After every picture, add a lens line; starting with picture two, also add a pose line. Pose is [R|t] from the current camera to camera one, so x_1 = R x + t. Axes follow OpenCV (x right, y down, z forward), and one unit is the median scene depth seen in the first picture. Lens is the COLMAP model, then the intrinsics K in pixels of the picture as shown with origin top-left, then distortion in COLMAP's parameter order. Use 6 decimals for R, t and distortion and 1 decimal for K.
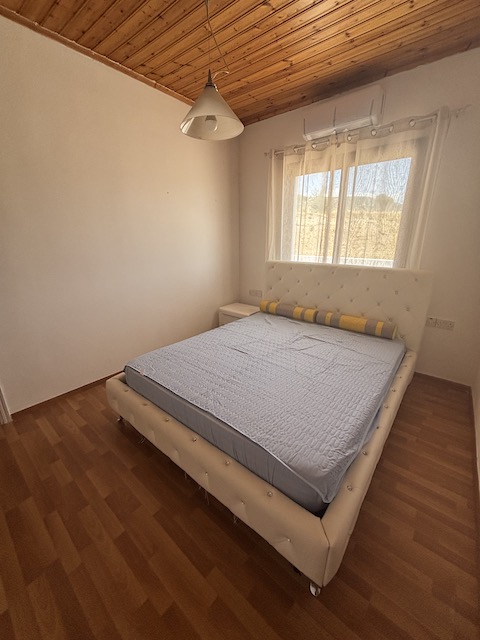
lens RADIAL K [[257.5, 0, 242.6], [0, 257.5, 319.7], [0, 0, 1]] dist [0.001392, -0.000098]
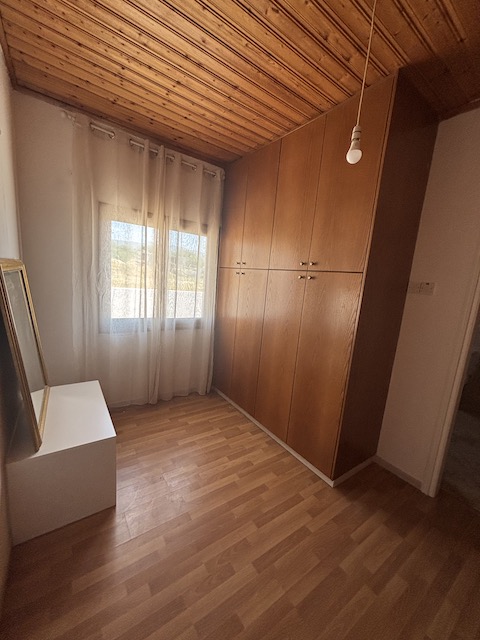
lens RADIAL K [[257.3, 0, 239.4], [0, 257.3, 335.3], [0, 0, 1]] dist [0.002558, -0.000043]
pose [[0.271786, -0.153049, 0.950110, -0.799720], [0.241140, 0.966608, 0.086726, -0.127744], [-0.931657, 0.205538, 0.299617, 0.428948]]
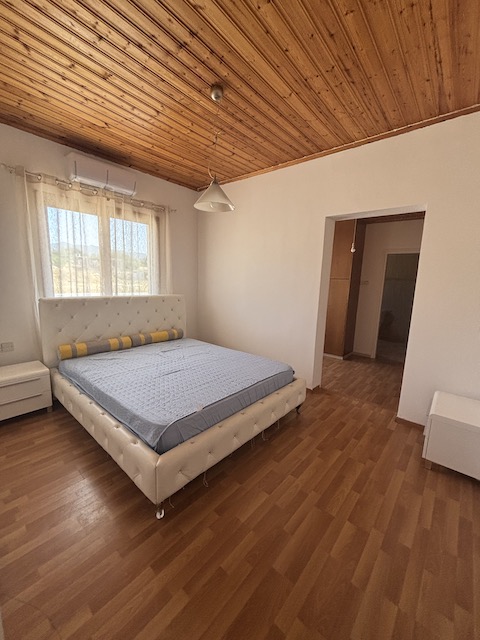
lens RADIAL K [[257.5, 0, 242.6], [0, 257.5, 319.7], [0, 0, 1]] dist [0.001392, -0.000098]
pose [[0.025283, -0.158098, 0.987100, -0.943642], [0.274482, 0.950564, 0.145216, -0.155539], [-0.961260, 0.267270, 0.067428, 0.498340]]
